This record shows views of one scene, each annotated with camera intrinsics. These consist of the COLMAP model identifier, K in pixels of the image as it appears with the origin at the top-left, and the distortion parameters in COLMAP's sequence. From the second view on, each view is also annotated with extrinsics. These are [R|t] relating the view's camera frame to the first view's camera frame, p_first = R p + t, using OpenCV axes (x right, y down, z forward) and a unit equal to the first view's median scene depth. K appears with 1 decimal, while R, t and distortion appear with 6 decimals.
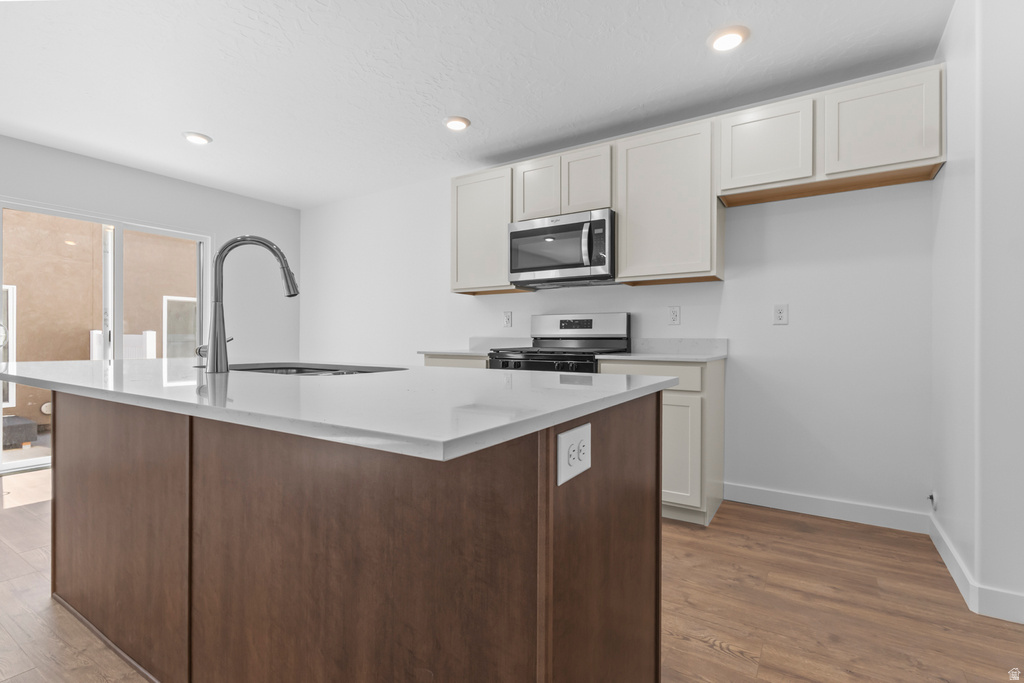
lens RADIAL K [[479.1, 0, 512.0], [0, 479.1, 341.5], [0, 0, 1]] dist [0.000394, 0.000039]
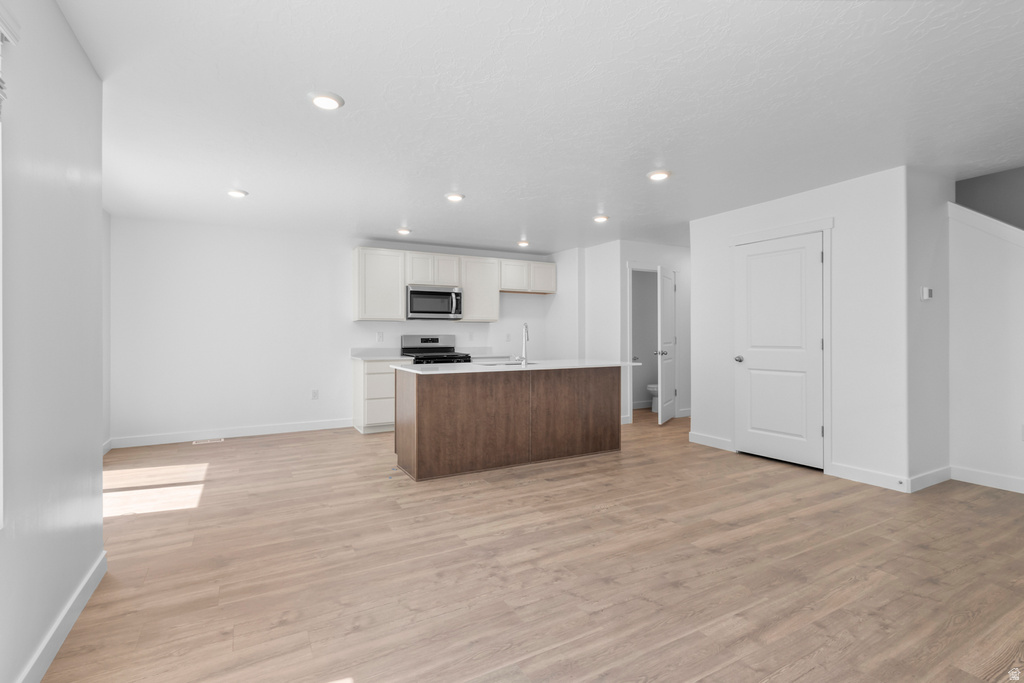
lens RADIAL K [[473.9, 0, 509.2], [0, 473.9, 336.3], [0, 0, 1]] dist [0.001424, 0.000361]
pose [[0.474954, -0.003900, 0.880002, -1.570559], [0.008060, 0.999968, 0.000081, -0.057833], [-0.879974, 0.007054, 0.474970, -0.198816]]
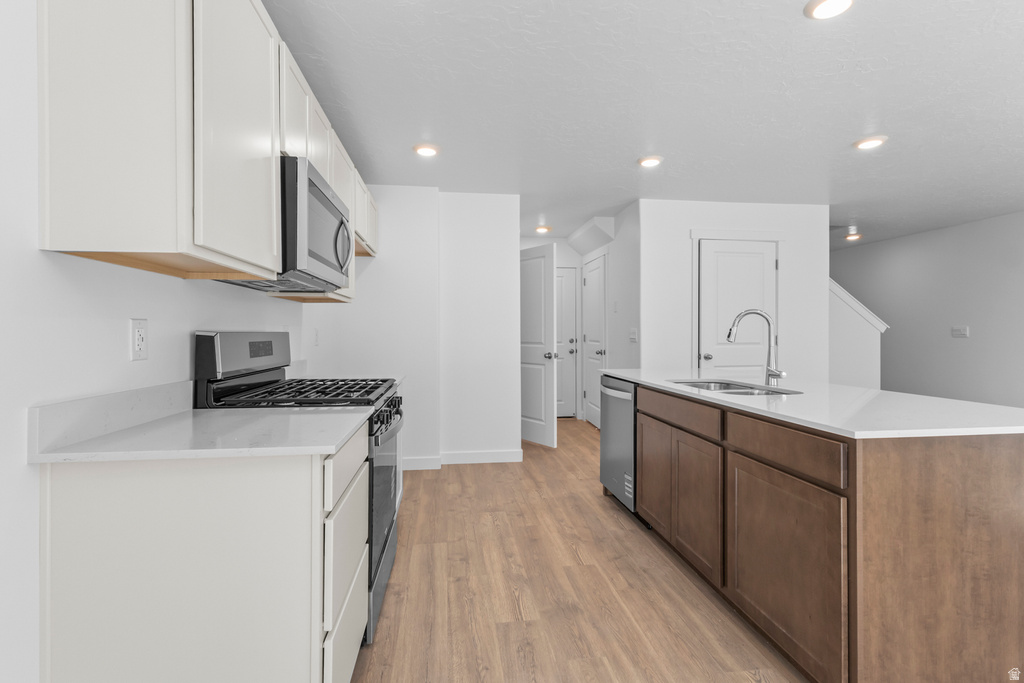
lens RADIAL K [[473.9, 0, 509.2], [0, 473.9, 336.3], [0, 0, 1]] dist [0.001424, 0.000361]
pose [[-0.642692, -0.004129, 0.766113, -0.603896], [0.007143, 0.999910, 0.011381, -0.064338], [-0.766091, 0.012787, -0.642605, 1.302112]]
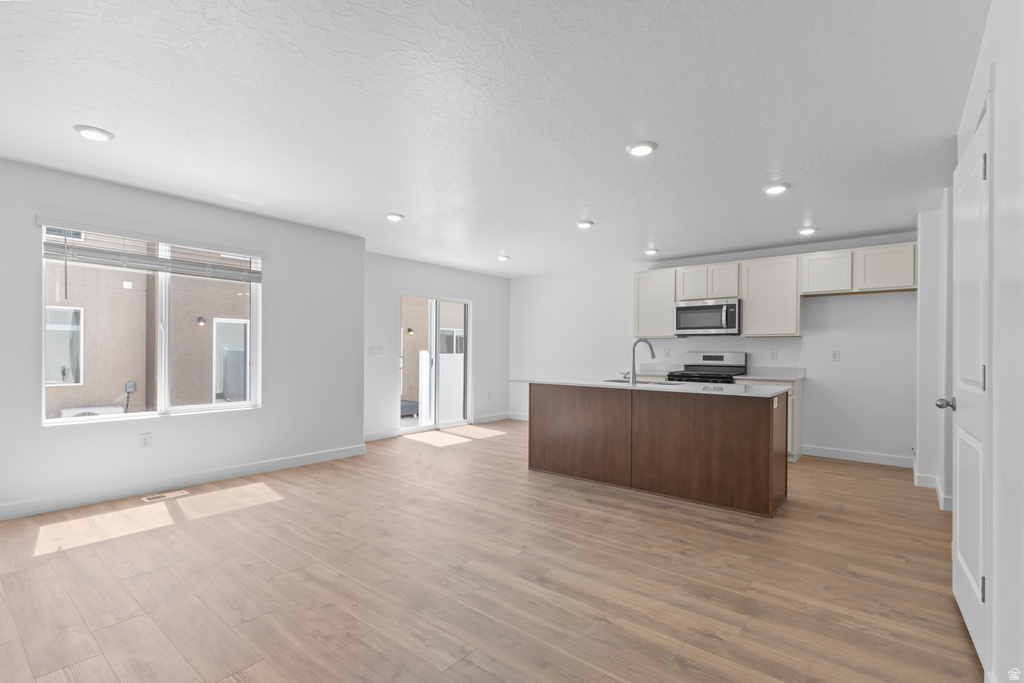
lens RADIAL K [[476.2, 0, 513.2], [0, 476.2, 352.9], [0, 0, 1]] dist [0.005295, 0.000462]
pose [[0.994219, 0.005205, -0.107245, -0.469775], [-0.005530, 0.999981, -0.002734, -0.052640], [0.107229, 0.003311, 0.994229, -0.946319]]
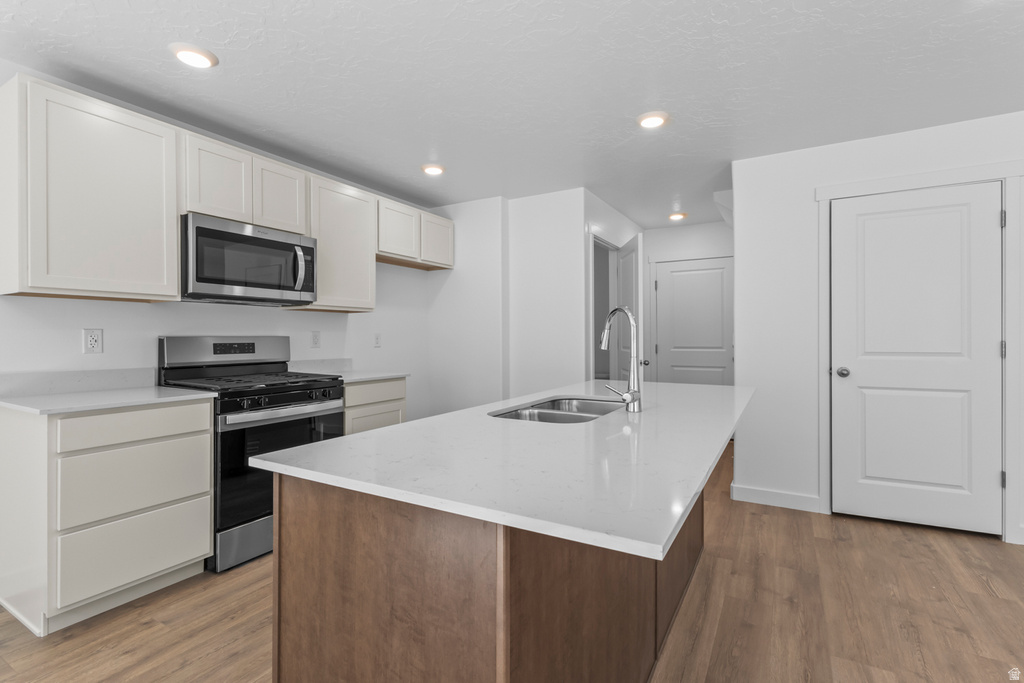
lens RADIAL K [[473.9, 0, 509.2], [0, 473.9, 336.3], [0, 0, 1]] dist [0.001424, 0.000361]
pose [[-0.040521, -0.000213, 0.999179, -0.839015], [0.008843, 0.999961, 0.000571, -0.061389], [-0.999140, 0.008859, -0.040518, 0.619469]]
